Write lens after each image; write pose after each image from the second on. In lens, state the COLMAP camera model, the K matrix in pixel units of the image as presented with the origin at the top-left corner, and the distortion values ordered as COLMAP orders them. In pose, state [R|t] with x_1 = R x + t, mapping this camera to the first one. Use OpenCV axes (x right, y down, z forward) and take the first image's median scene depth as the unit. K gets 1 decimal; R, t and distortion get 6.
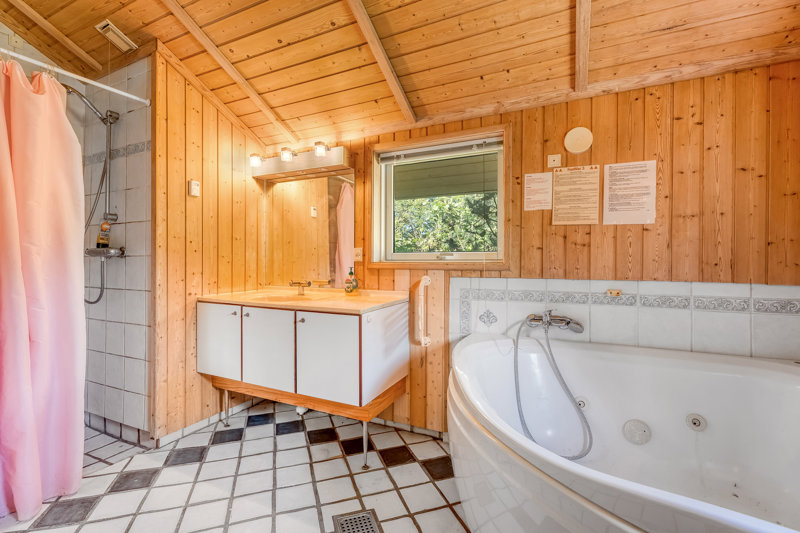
lens RADIAL K [[364.5, 0, 400.2], [0, 364.5, 263.0], [0, 0, 1]] dist [0.001363, 0.000043]
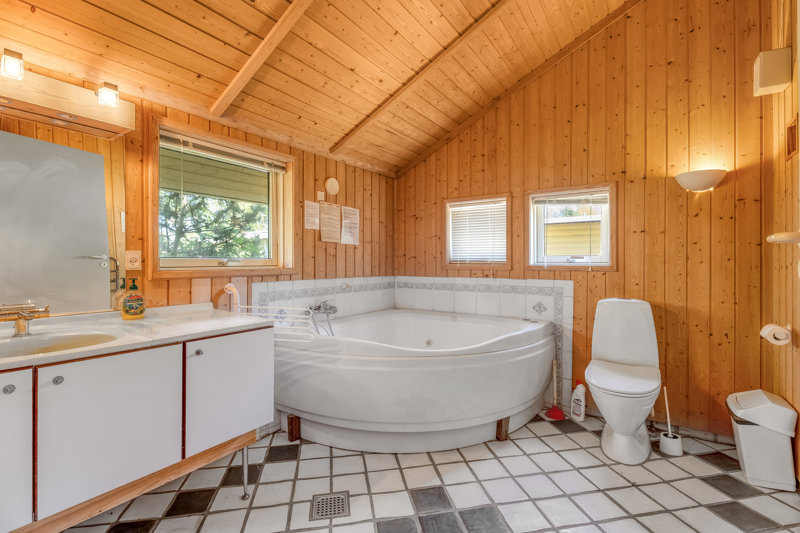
lens RADIAL K [[364.5, 0, 401.7], [0, 364.5, 264.4], [0, 0, 1]] dist [0.001363, 0.000043]
pose [[0.136600, -0.010058, 0.990575, -0.915825], [0.002896, 0.999948, 0.009754, -0.025688], [-0.990622, 0.001536, 0.136622, 0.478606]]
